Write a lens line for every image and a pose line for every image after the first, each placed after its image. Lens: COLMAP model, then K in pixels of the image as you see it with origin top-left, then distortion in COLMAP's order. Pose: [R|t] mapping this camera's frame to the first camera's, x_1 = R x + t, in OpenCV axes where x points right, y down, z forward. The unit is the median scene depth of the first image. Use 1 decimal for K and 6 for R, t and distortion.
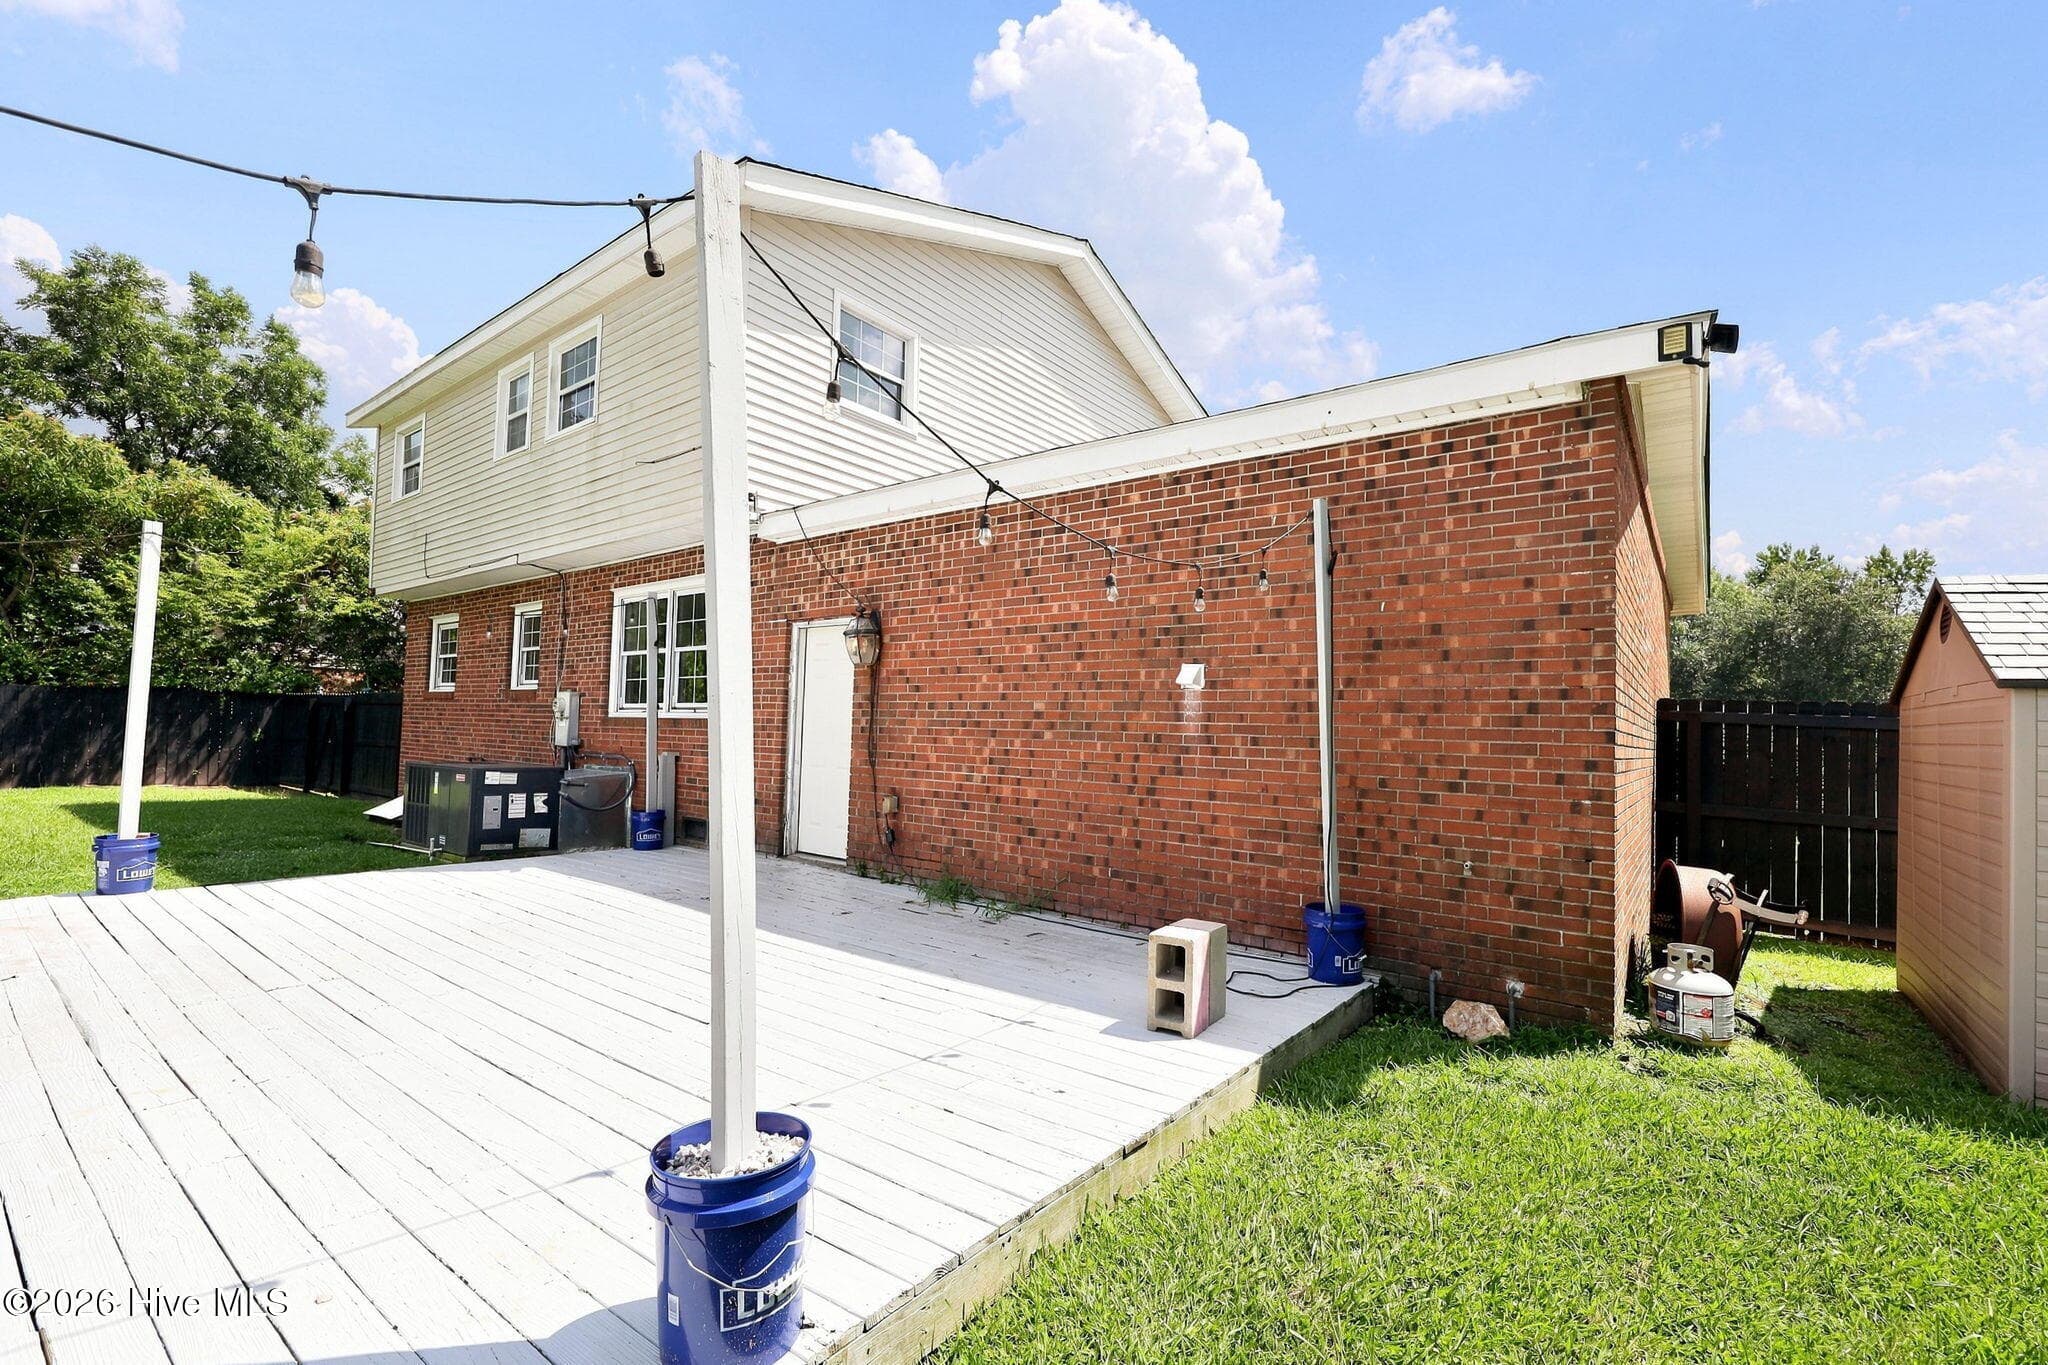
lens RADIAL K [[869.2, 0, 1018.7], [0, 869.2, 704.8], [0, 0, 1]] dist [0.000796, 0.000294]
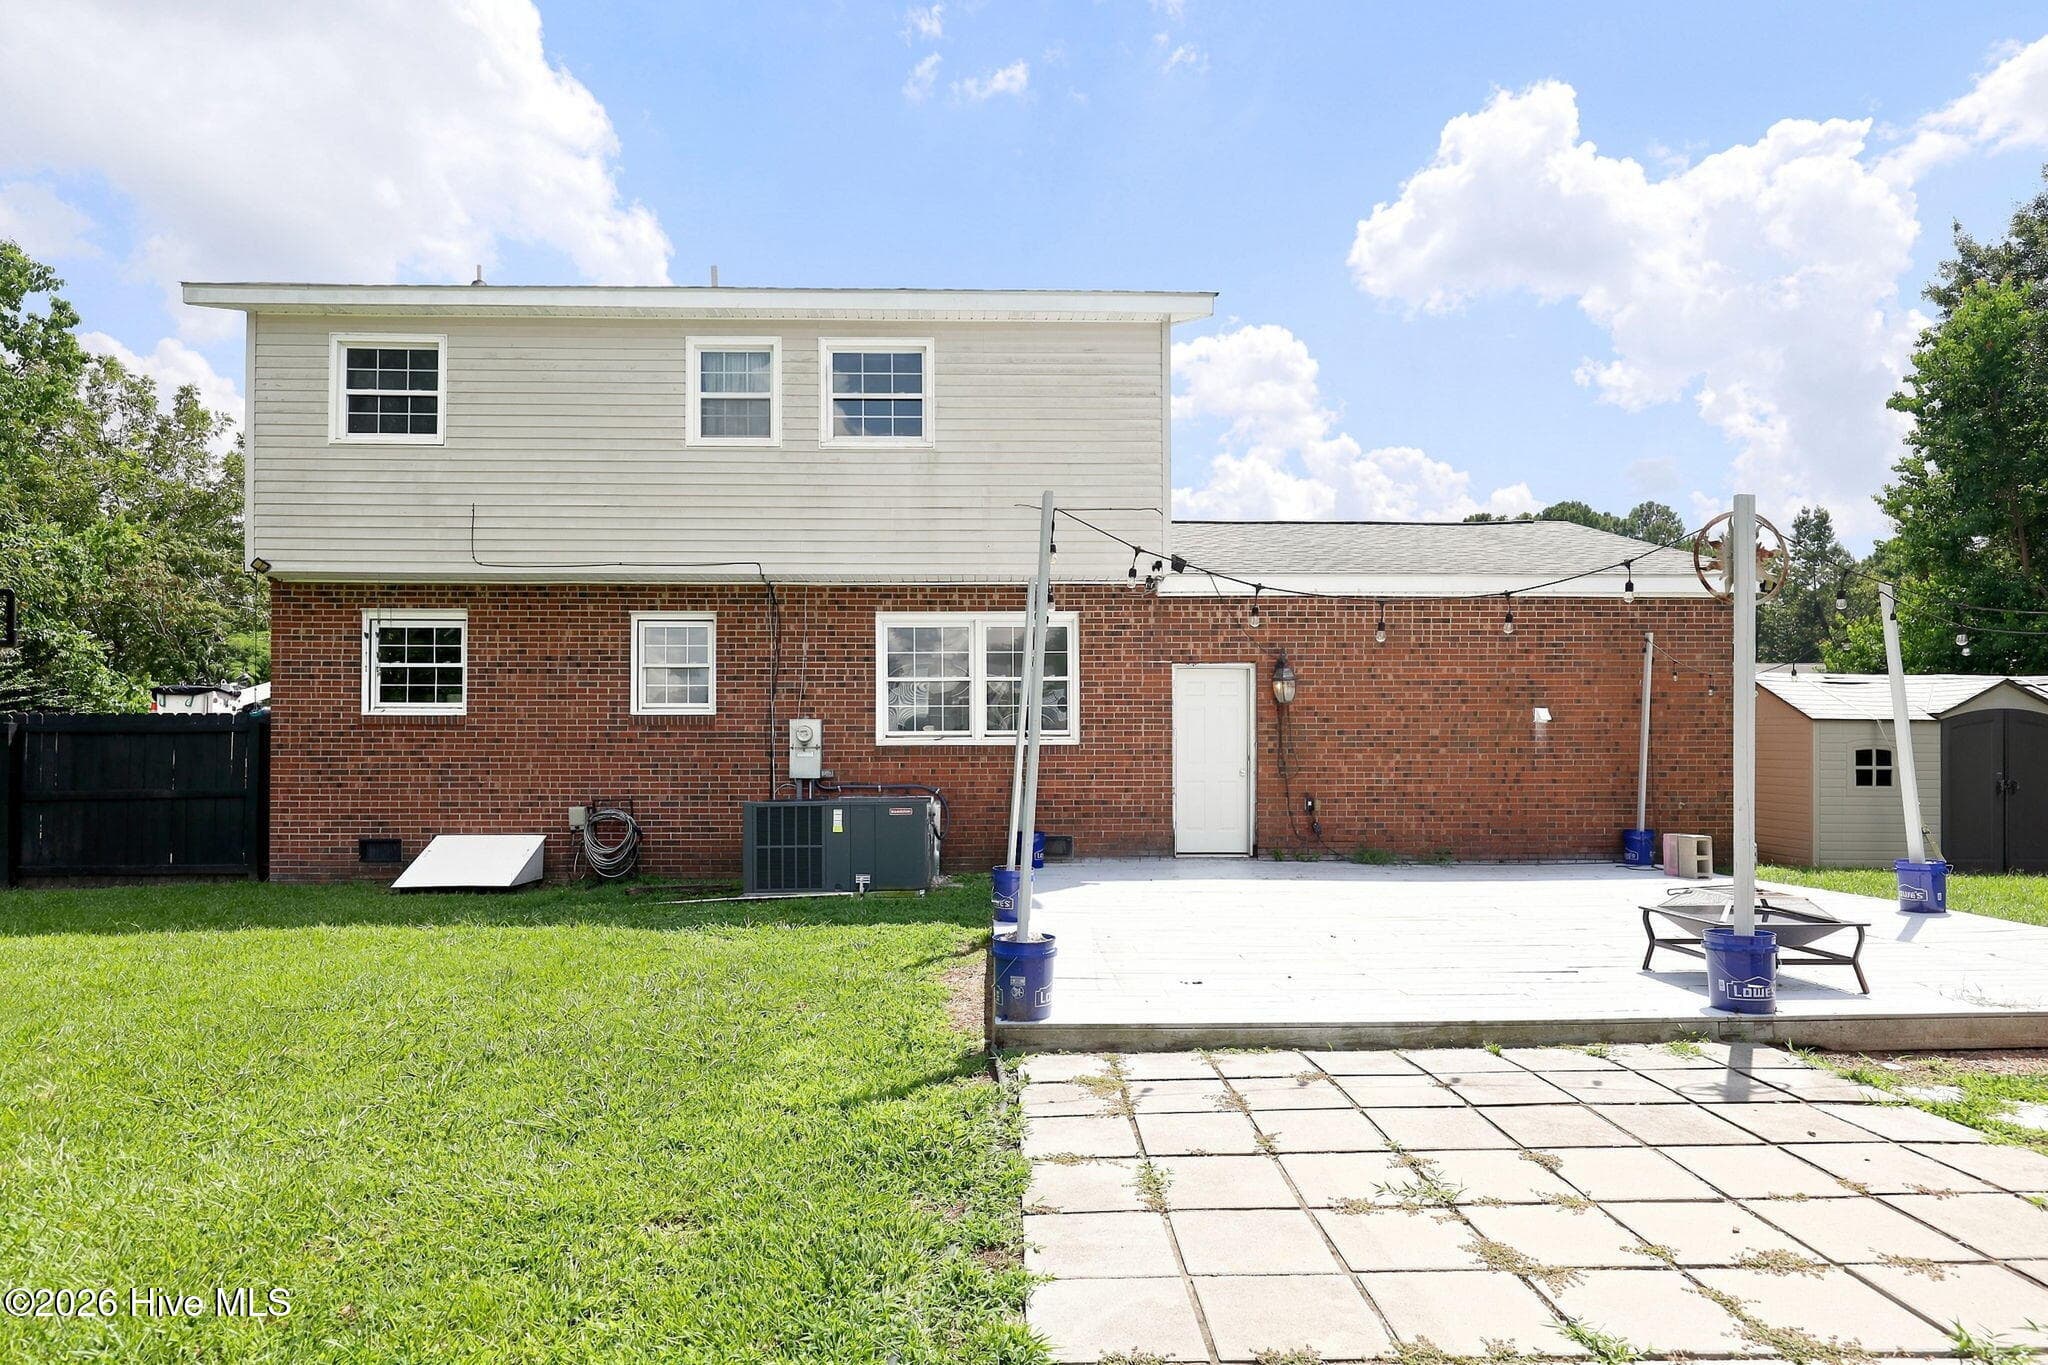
lens RADIAL K [[1032.1, 0, 1014.9], [0, 1032.1, 725.5], [0, 0, 1]] dist [0.002370, 0.000184]
pose [[0.772095, -0.019030, 0.635223, -1.689301], [0.002604, 0.999638, 0.026782, -0.060395], [-0.635502, -0.019024, 0.771865, 0.045245]]
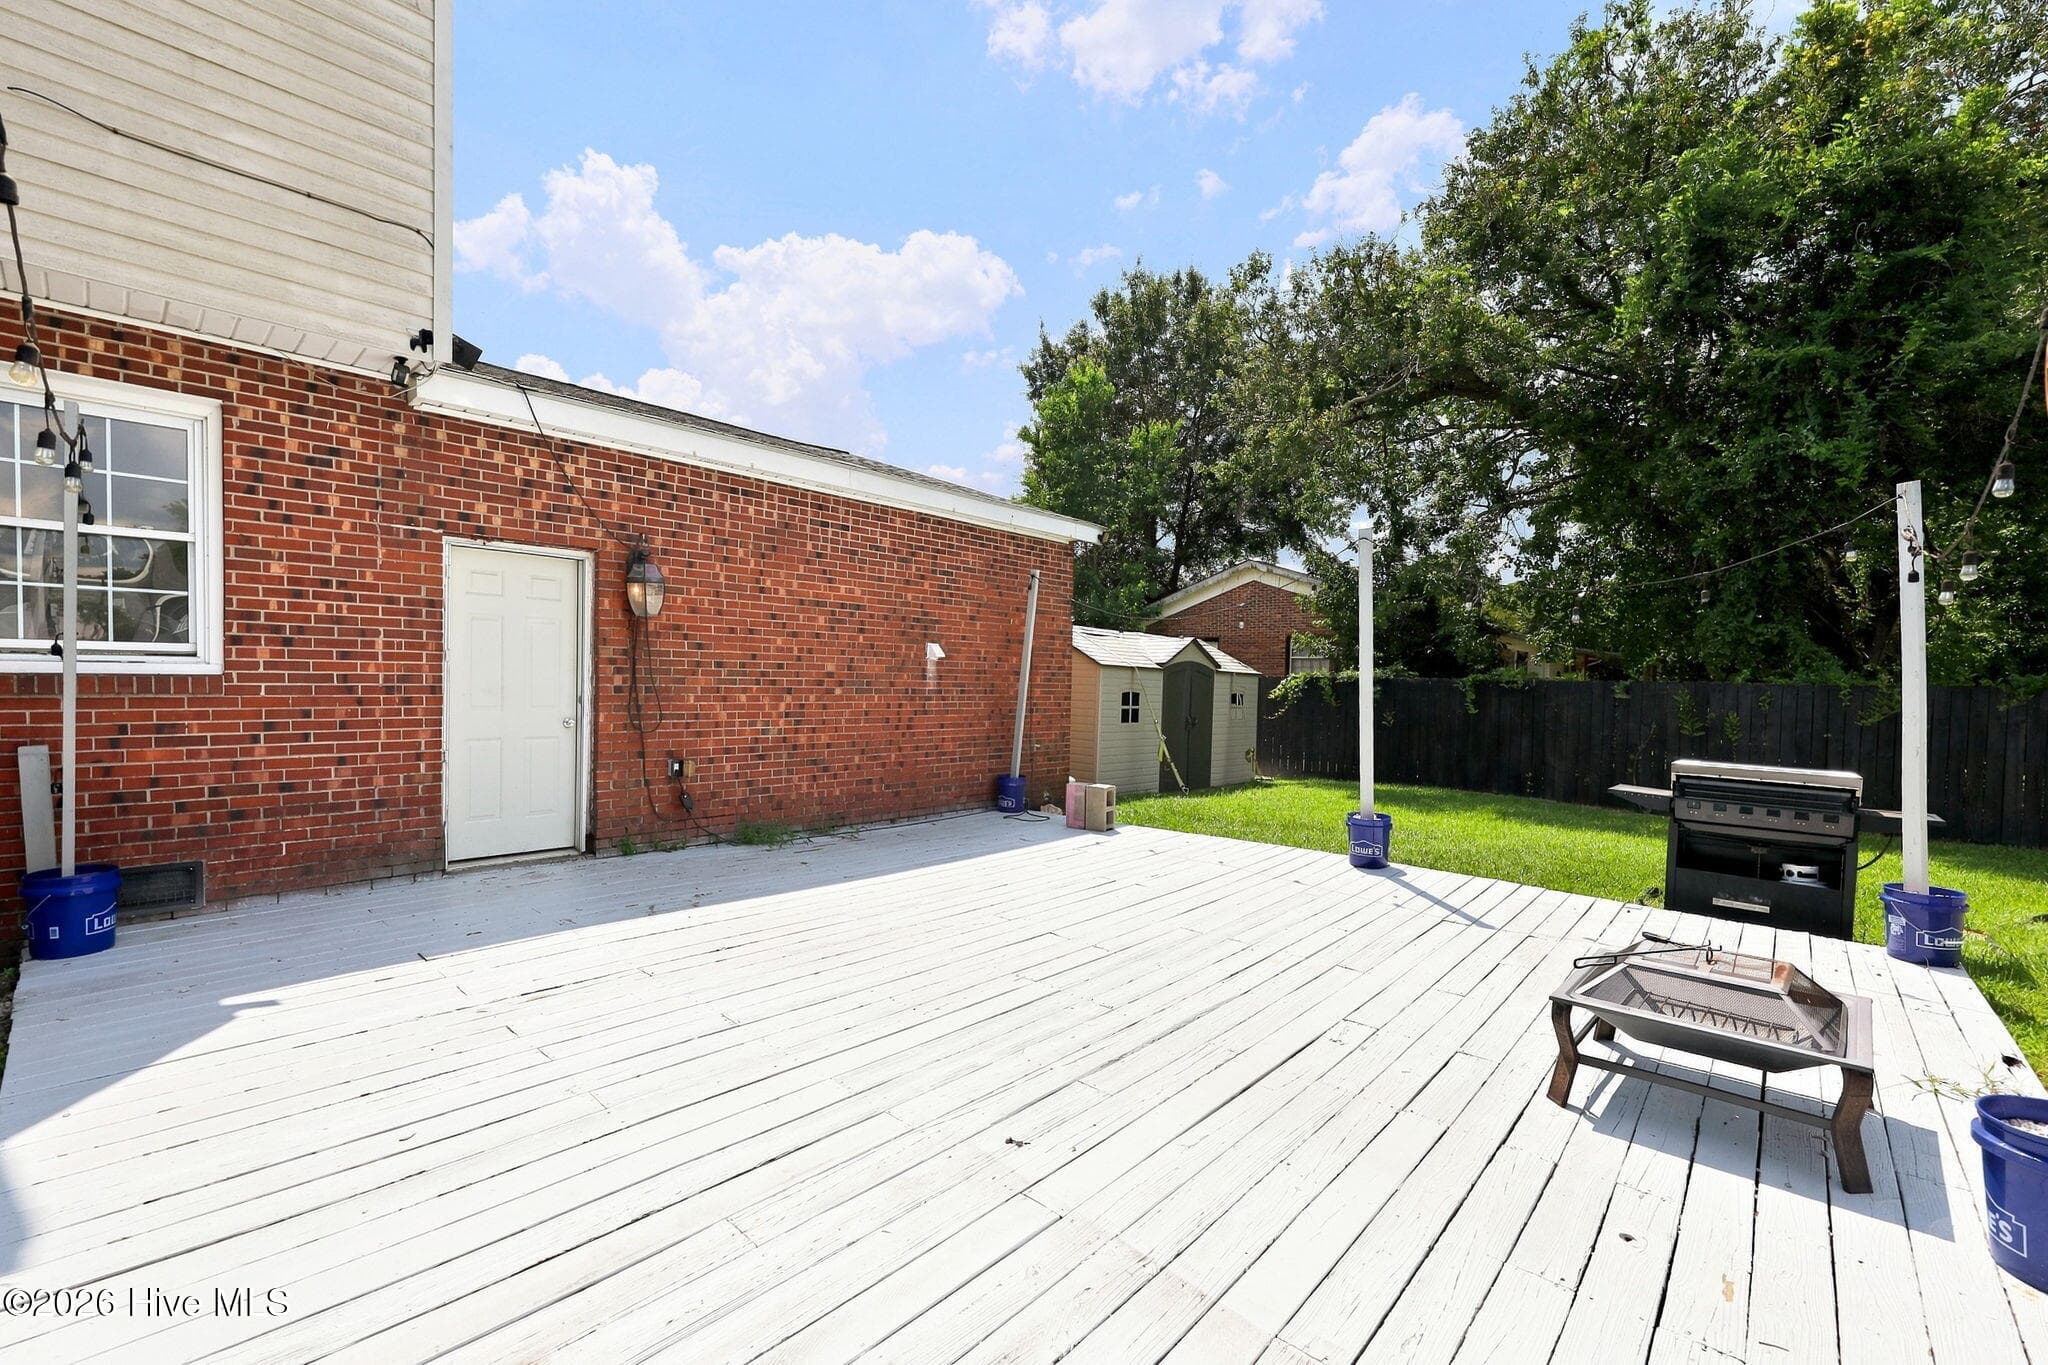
lens RADIAL K [[869.2, 0, 1018.7], [0, 869.2, 704.8], [0, 0, 1]] dist [0.000796, 0.000294]
pose [[0.080249, -0.055705, 0.995217, -1.156116], [-0.053132, 0.996779, 0.060077, -0.033425], [-0.995358, -0.057699, 0.077031, 0.616057]]
